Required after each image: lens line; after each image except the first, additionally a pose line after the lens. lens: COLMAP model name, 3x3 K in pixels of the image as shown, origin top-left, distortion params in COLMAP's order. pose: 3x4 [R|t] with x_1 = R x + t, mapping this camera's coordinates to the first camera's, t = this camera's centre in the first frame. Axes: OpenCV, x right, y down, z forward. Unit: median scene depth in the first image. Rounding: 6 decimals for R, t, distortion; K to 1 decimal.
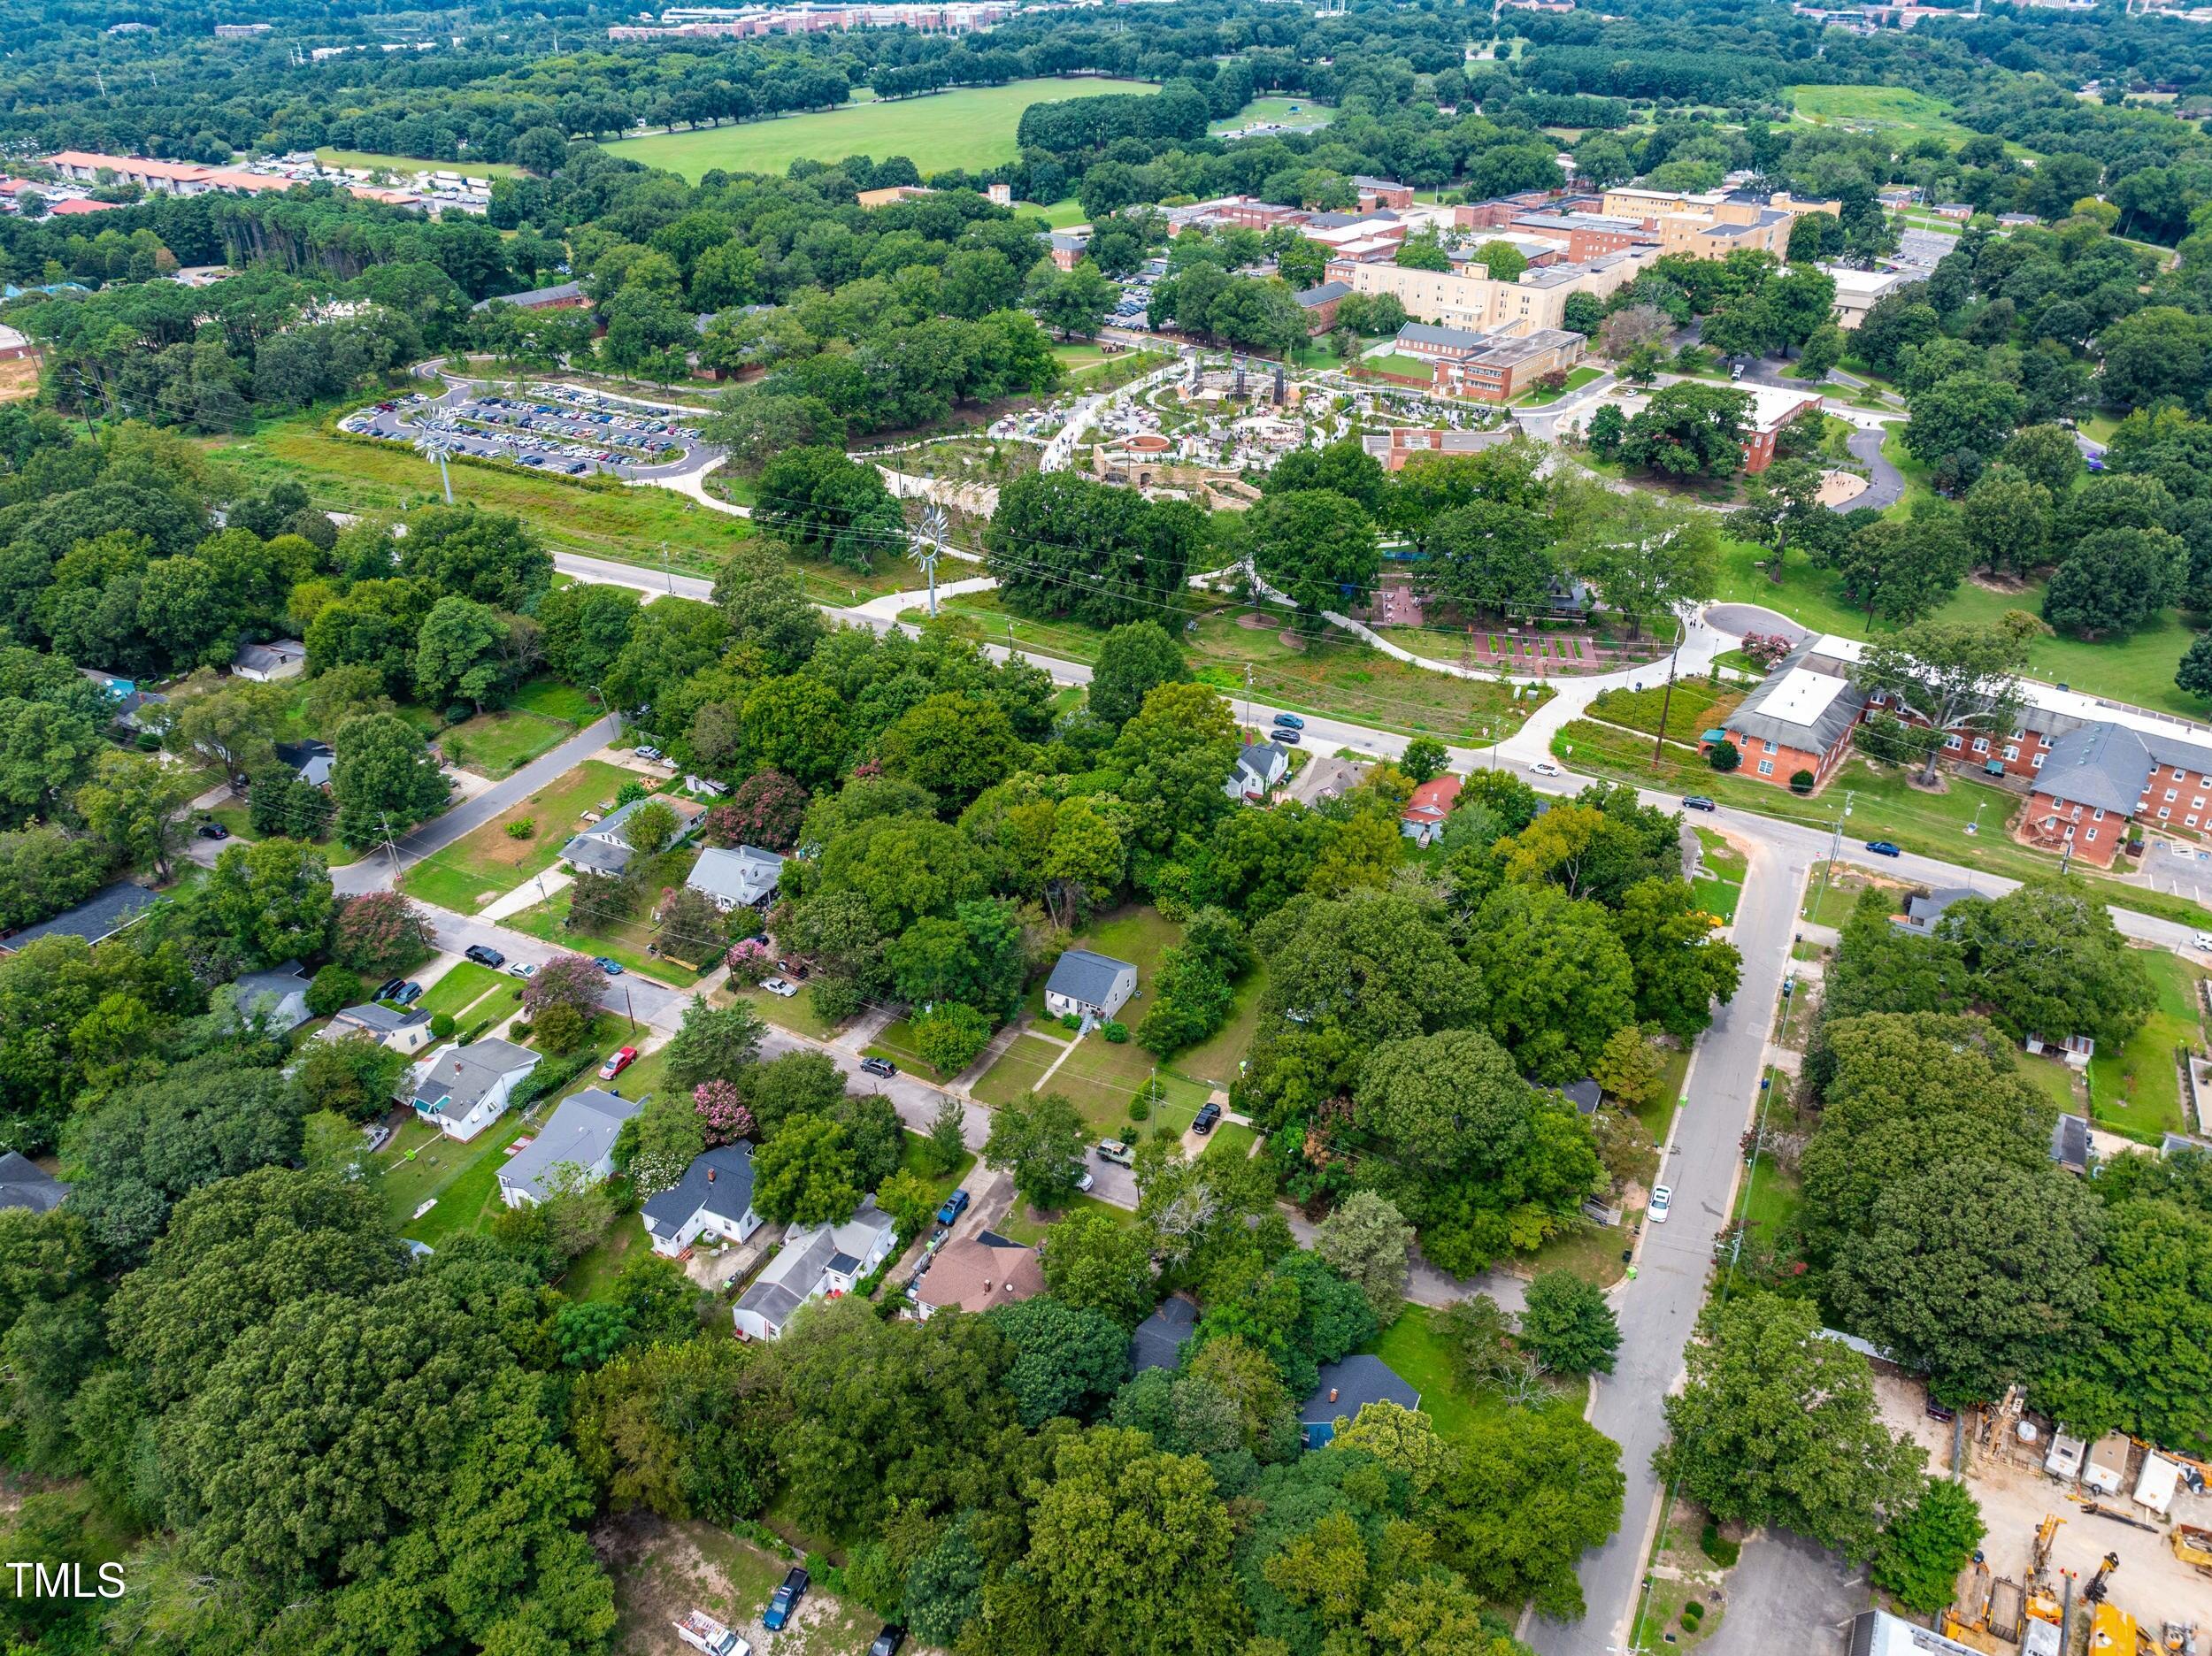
lens RADIAL K [[1554.3, 0, 1107.0], [0, 1554.3, 824.9], [0, 0, 1]] dist [-0.033490, 0.018957]
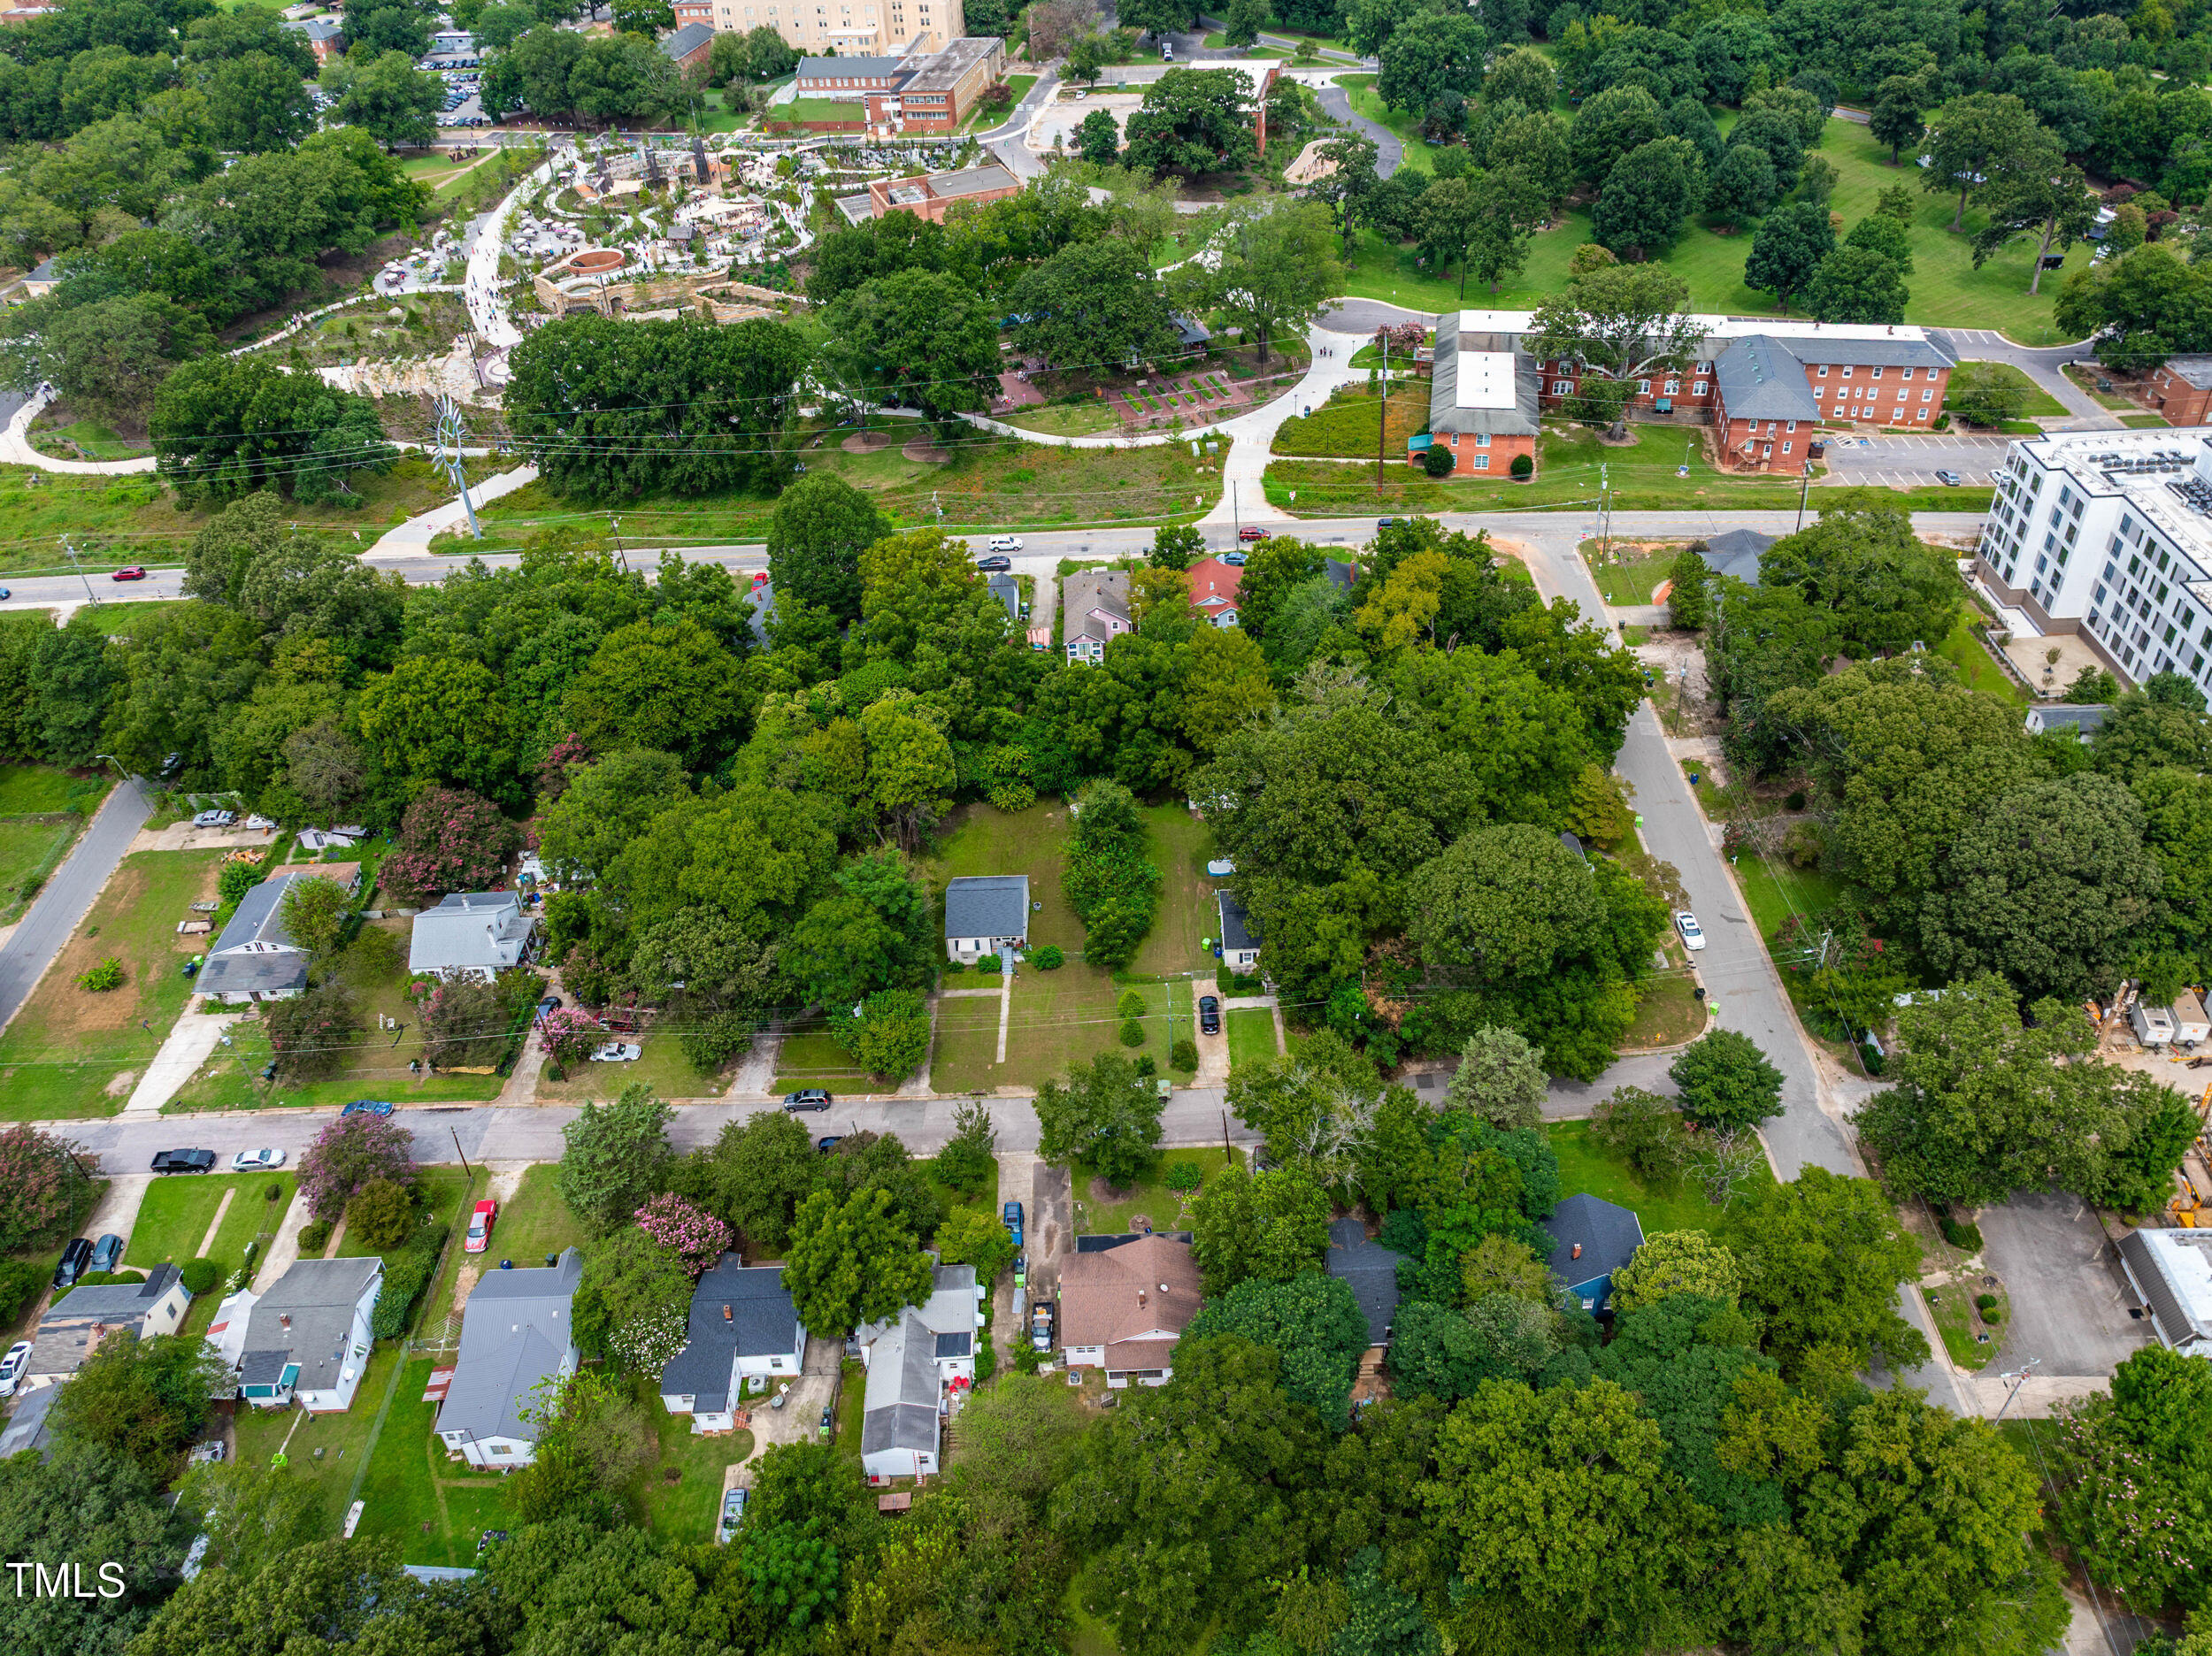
lens RADIAL K [[1686.1, 0, 1105.9], [0, 1686.1, 824.4], [0, 0, 1]] dist [-0.031740, 0.014866]
pose [[0.886189, -0.318064, 0.336904, -0.168913], [0.276357, 0.946498, 0.166640, -0.052845], [-0.371881, -0.054569, 0.926675, 0.096419]]
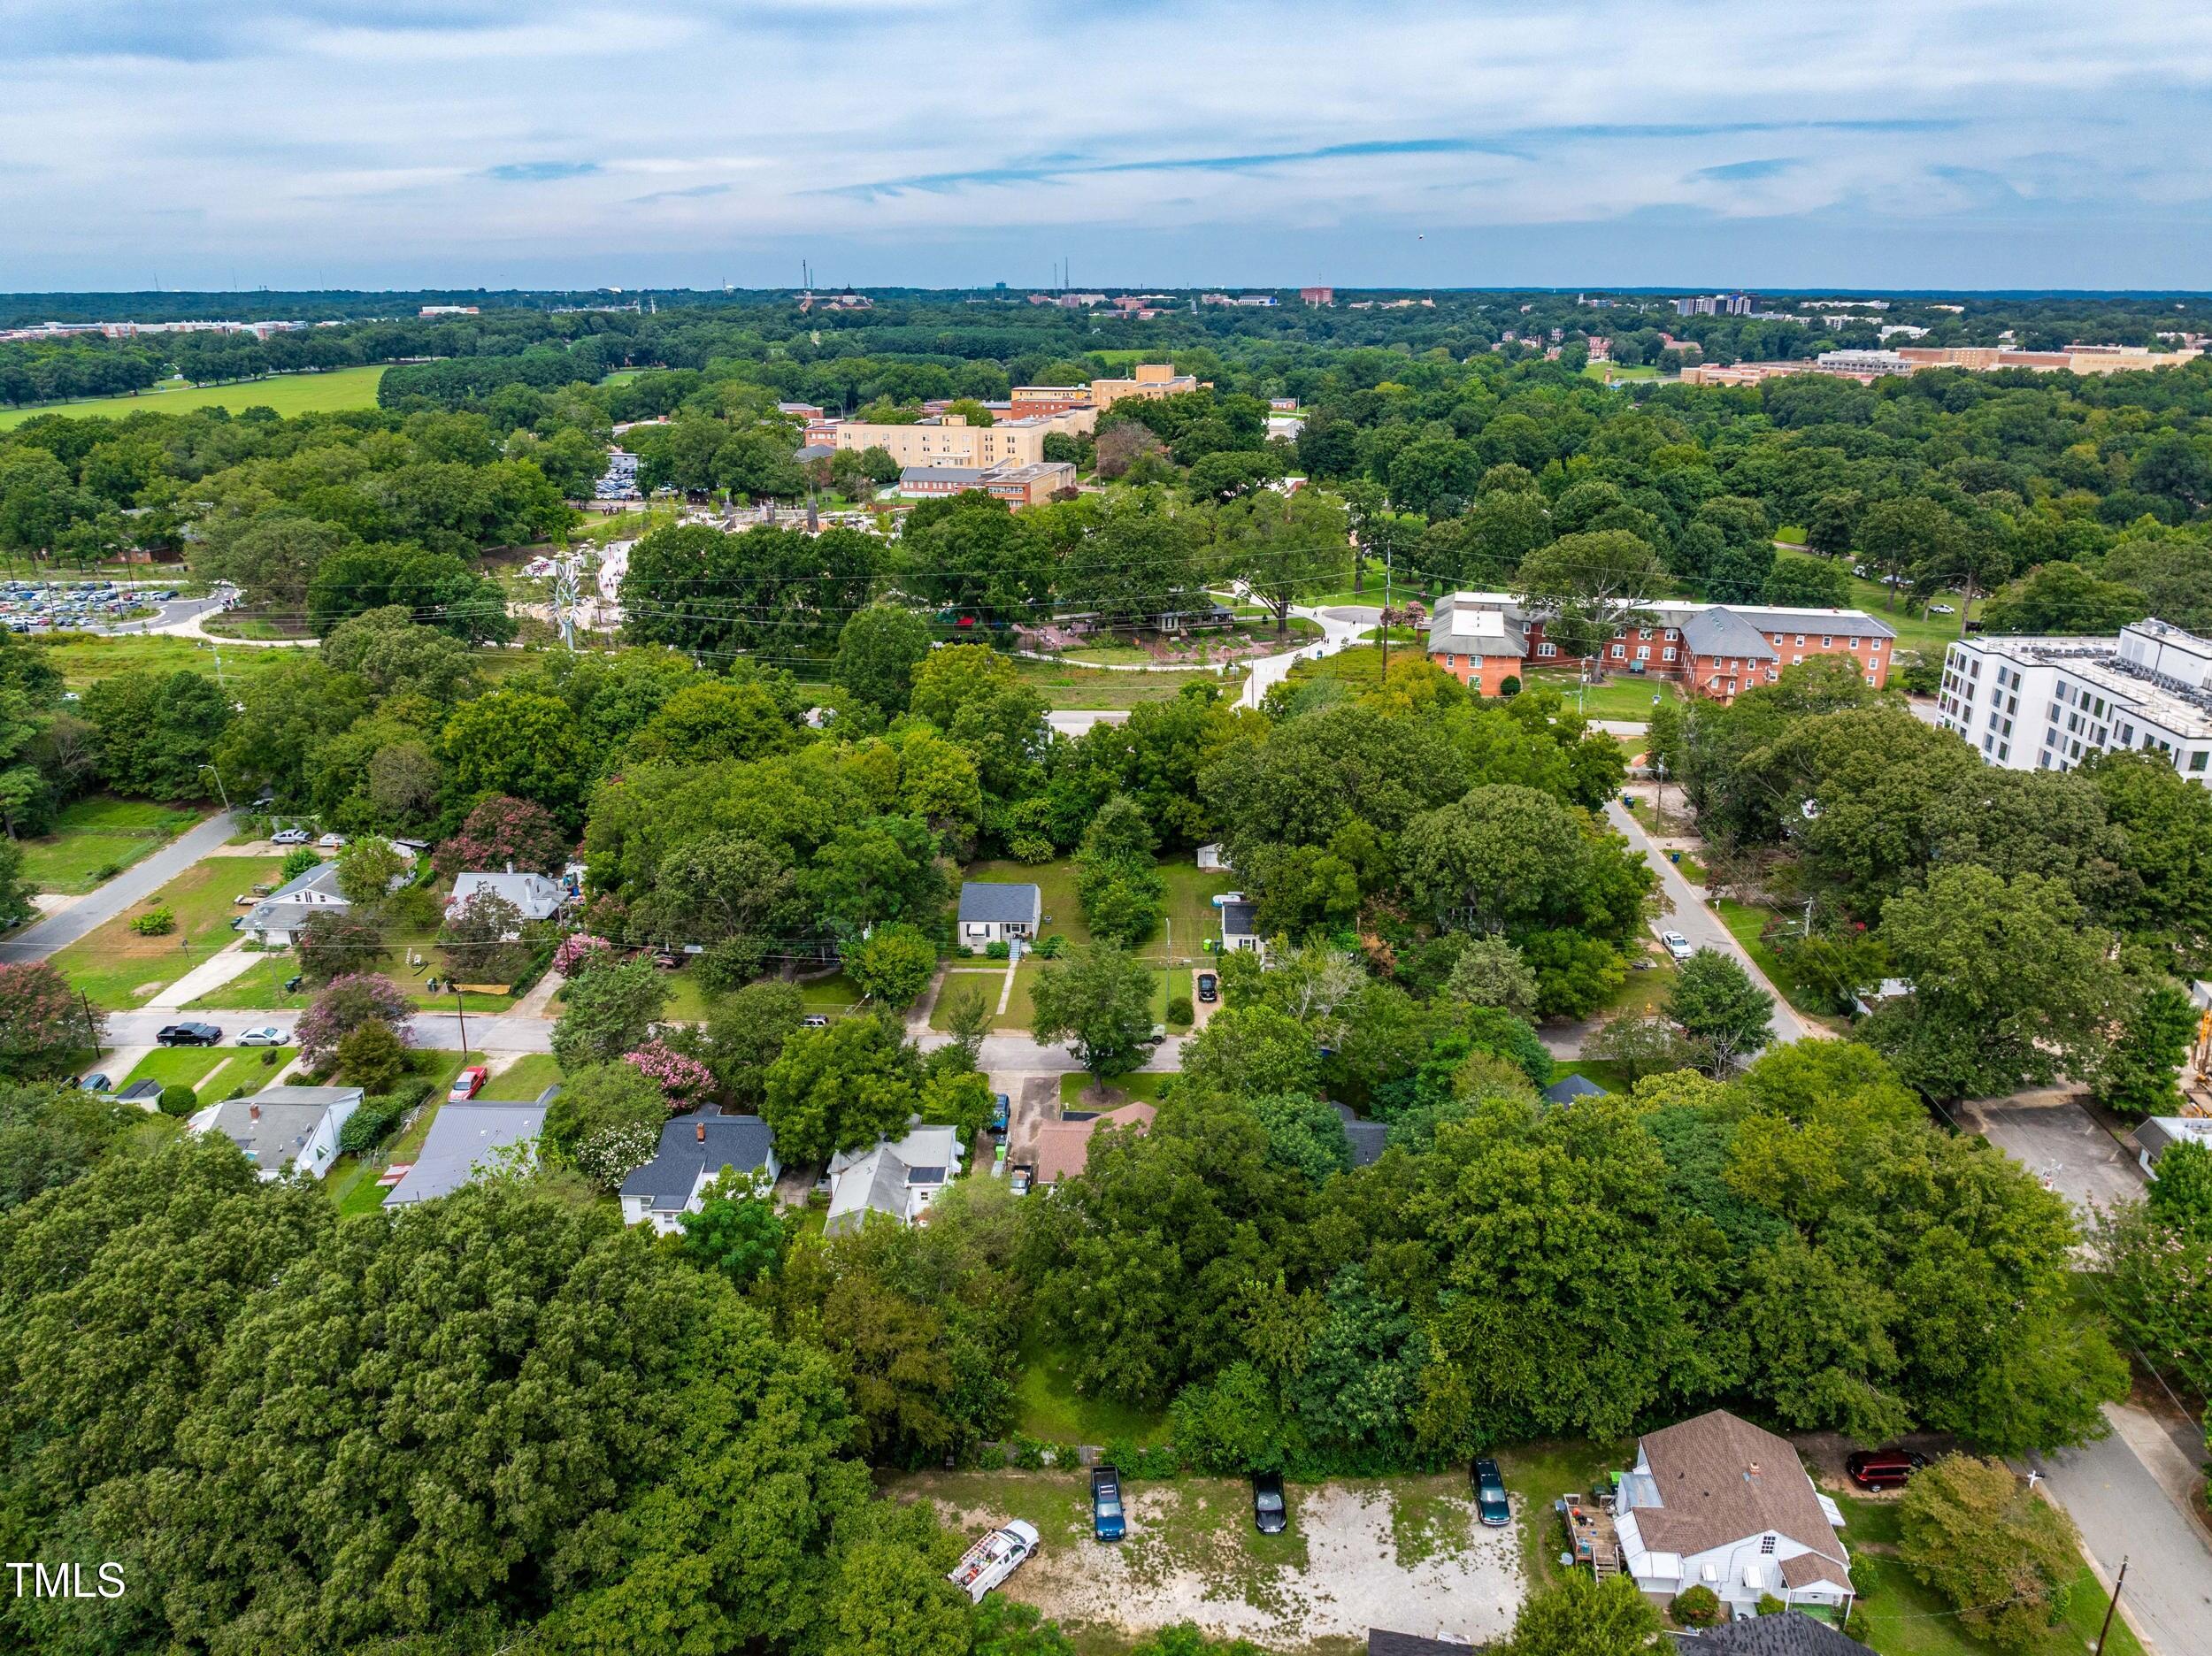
lens RADIAL K [[1554.3, 0, 1107.0], [0, 1554.3, 824.9], [0, 0, 1]] dist [-0.033490, 0.018957]
pose [[0.907704, -0.142586, 0.394642, -0.203147], [0.215375, 0.965473, -0.146548, 0.135378], [-0.360120, 0.218018, 0.907073, 0.121336]]
